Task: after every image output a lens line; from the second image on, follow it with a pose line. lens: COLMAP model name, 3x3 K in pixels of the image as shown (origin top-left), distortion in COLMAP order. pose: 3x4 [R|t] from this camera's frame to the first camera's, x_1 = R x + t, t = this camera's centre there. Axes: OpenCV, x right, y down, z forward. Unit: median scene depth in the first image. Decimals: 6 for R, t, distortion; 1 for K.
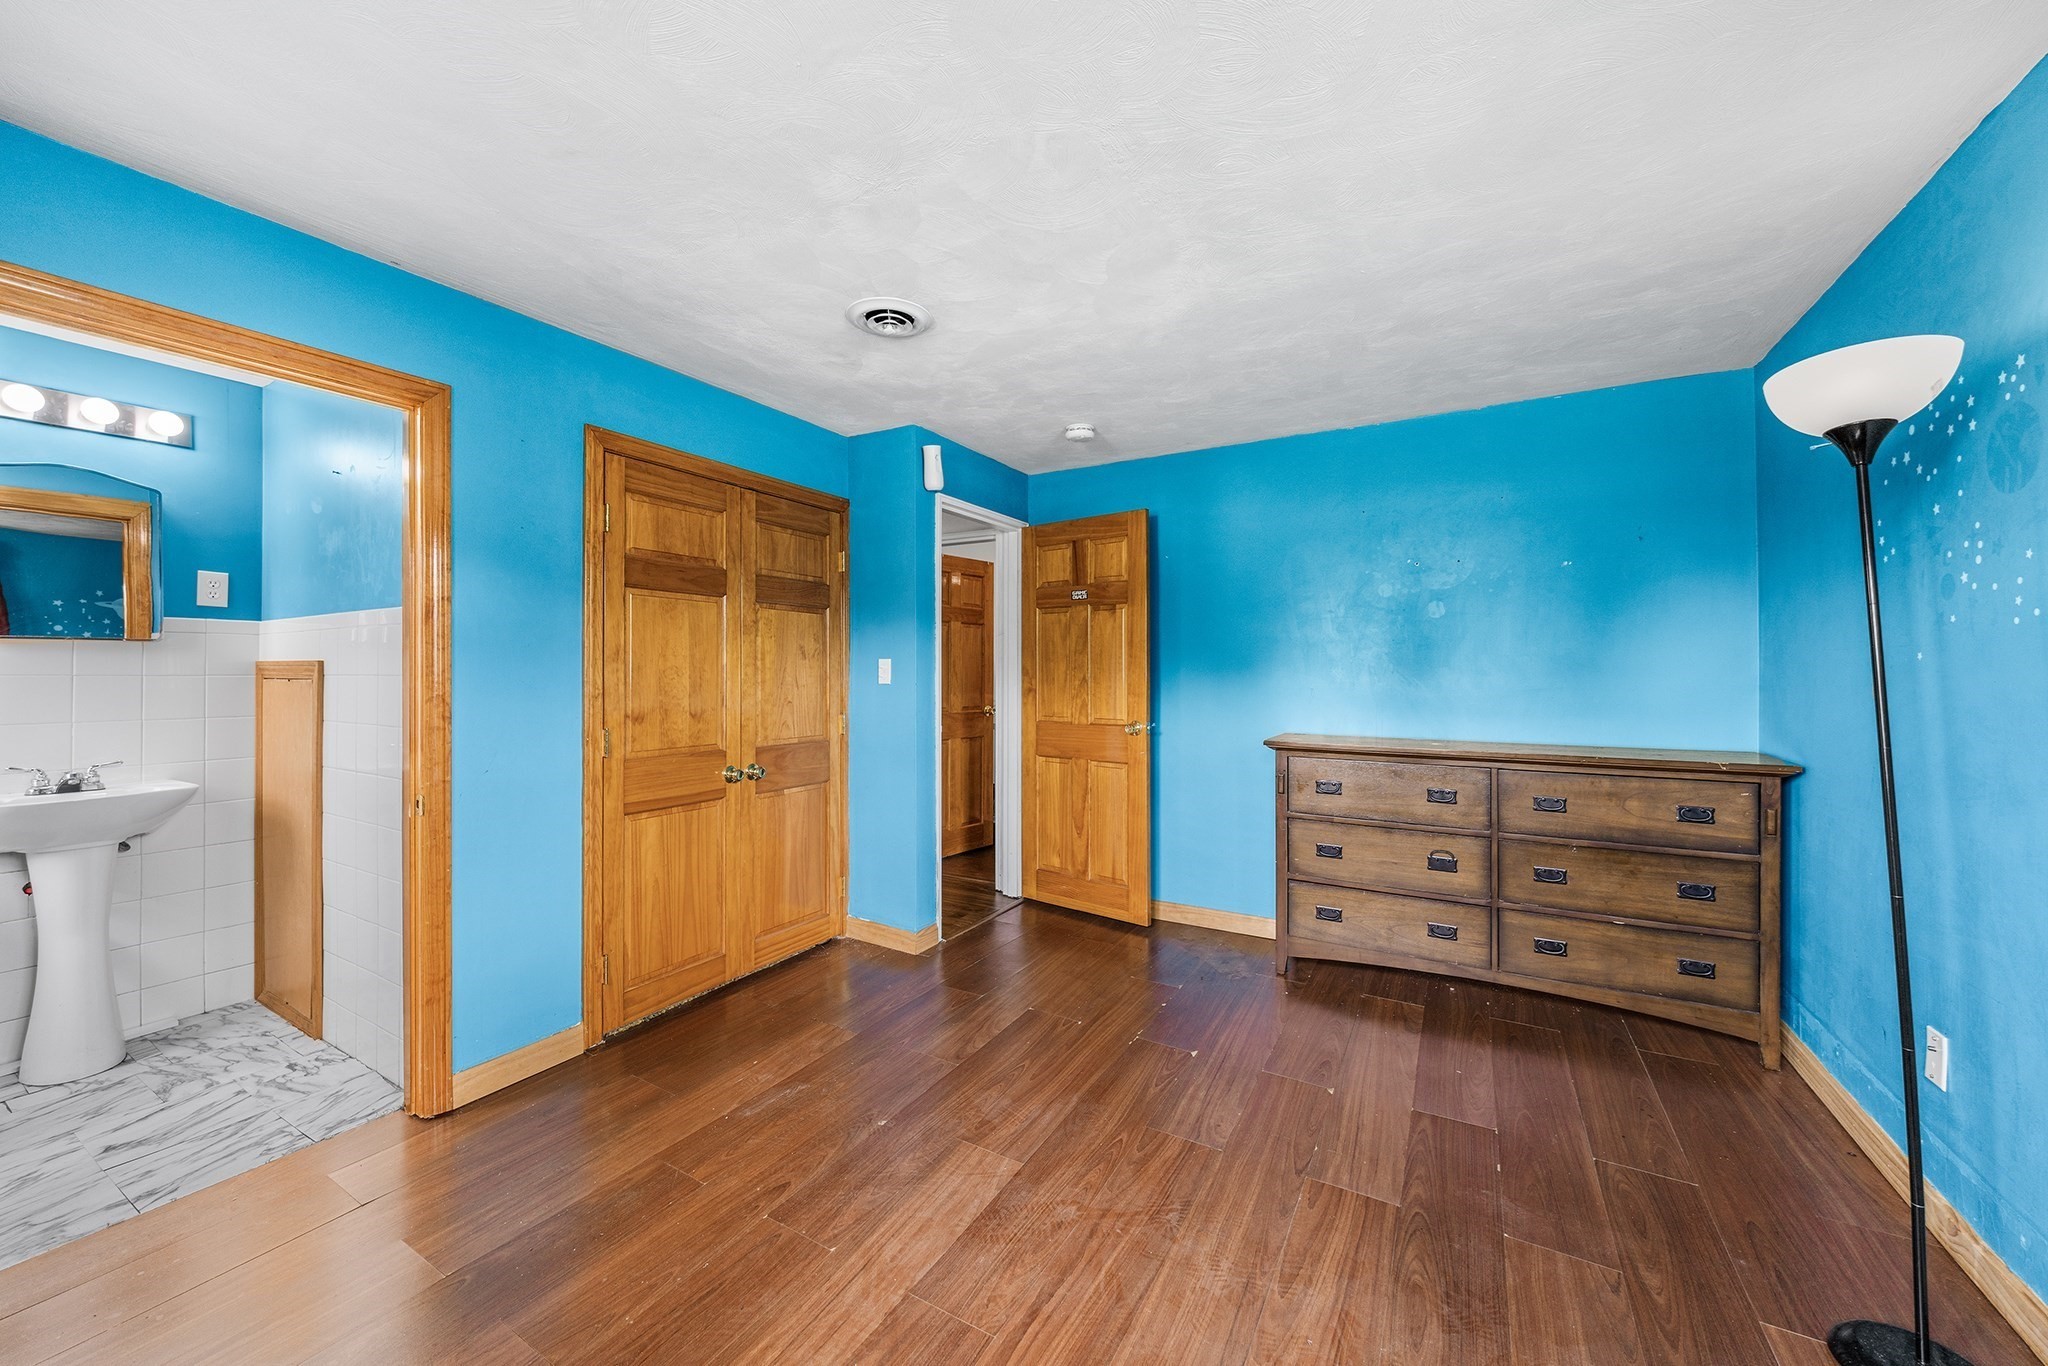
lens RADIAL K [[767.8, 0, 1025.1], [0, 767.8, 669.7], [0, 0, 1]] dist [0.000636, -0.003344]
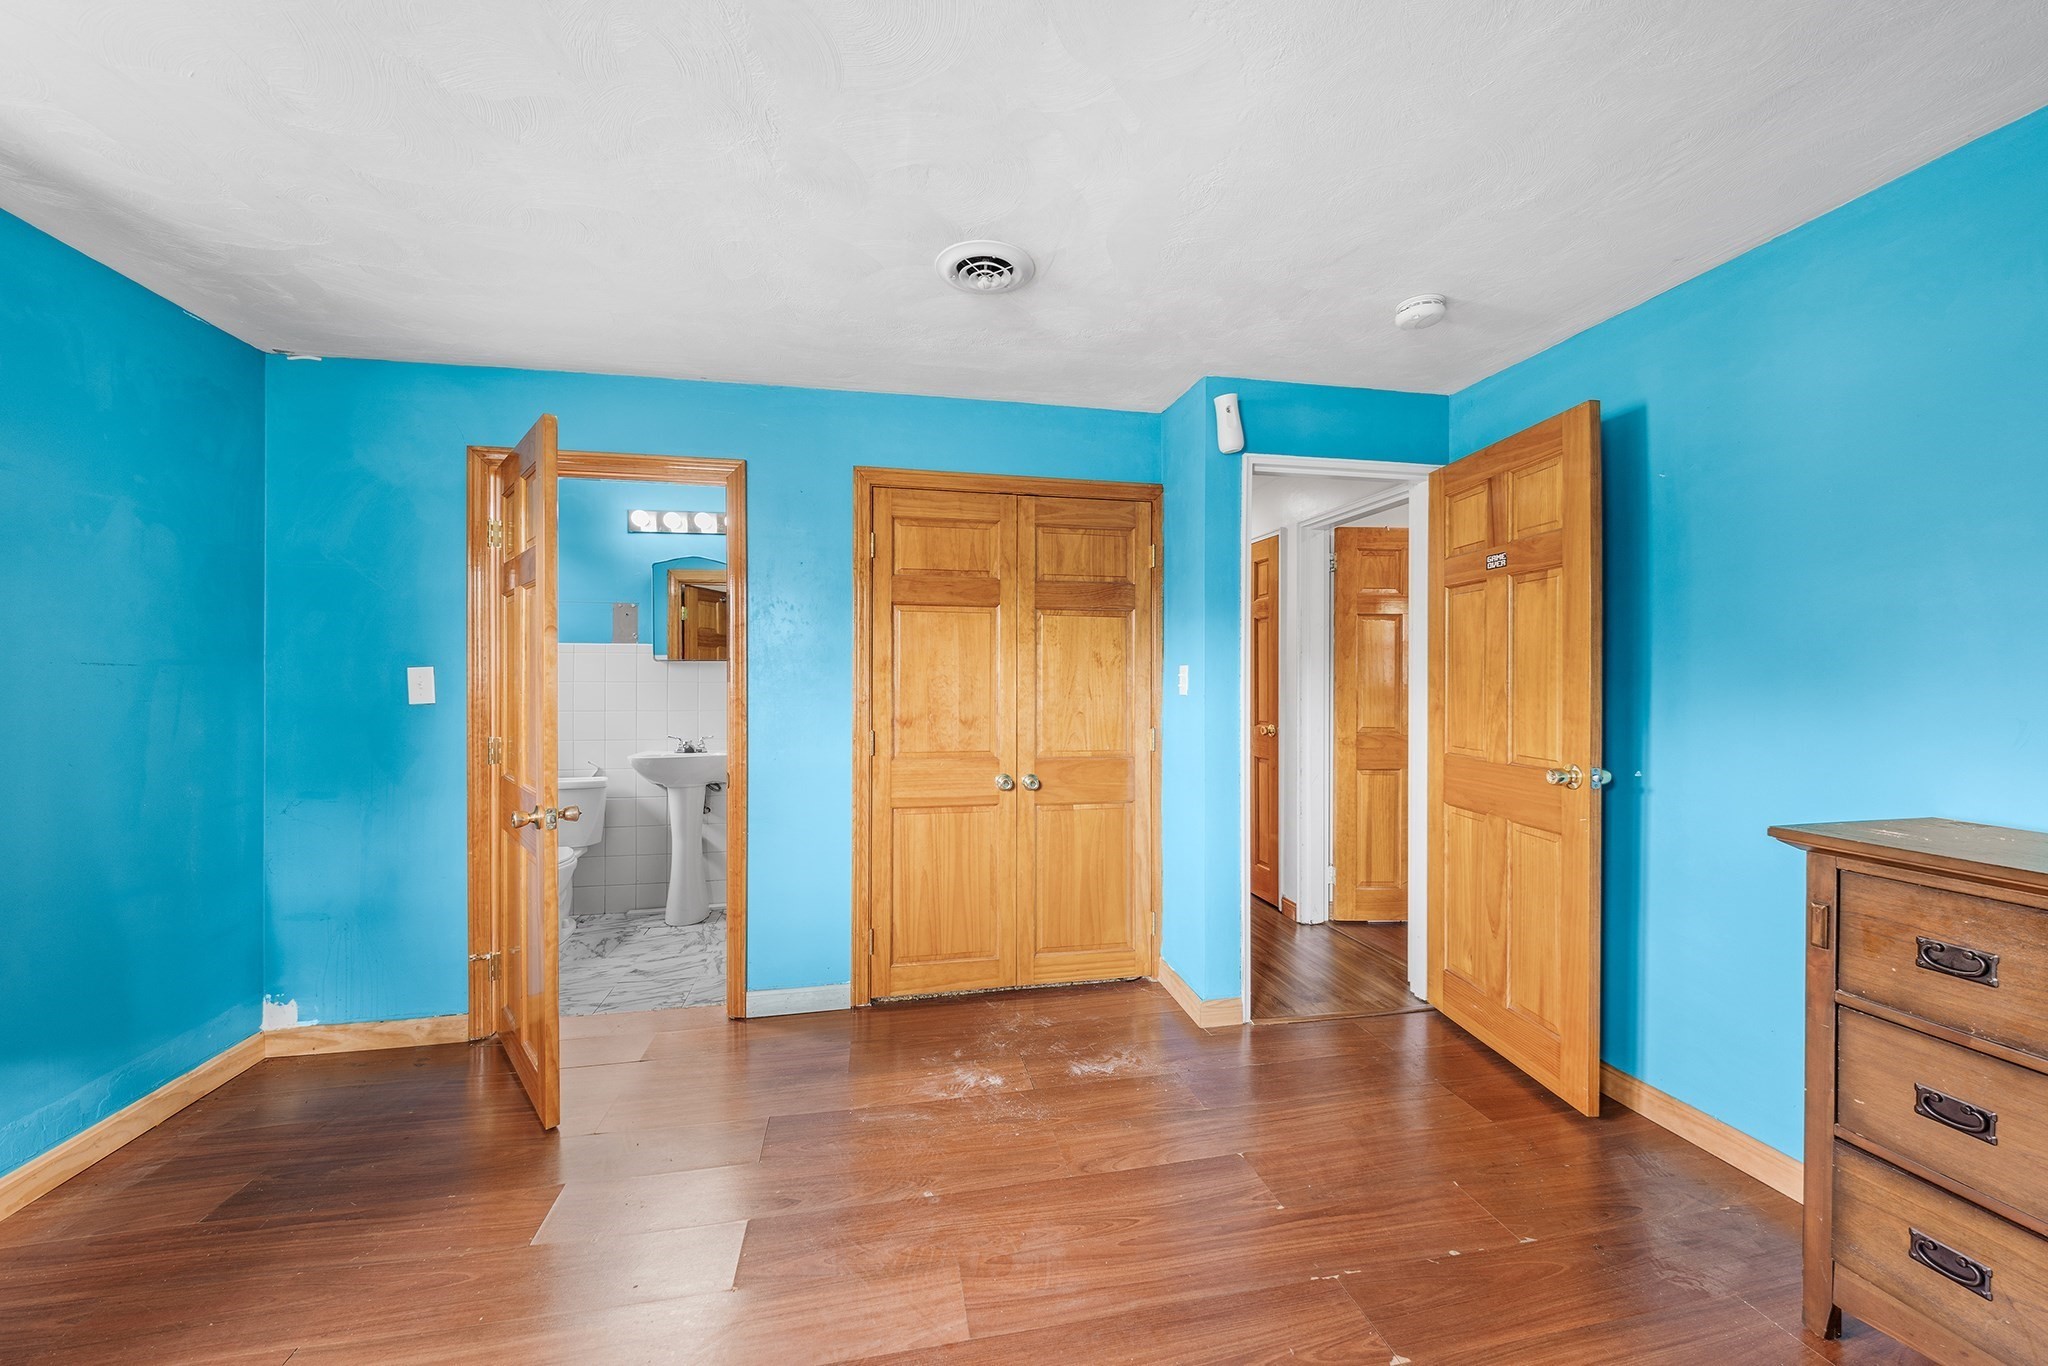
lens RADIAL K [[767.8, 0, 1025.4], [0, 767.8, 681.7], [0, 0, 1]] dist [0.000636, -0.003344]
pose [[0.653952, 0.002532, -0.756532, 0.370270], [0.002210, 0.999984, 0.005258, -0.001201], [0.756533, -0.005110, 0.653936, 0.343306]]
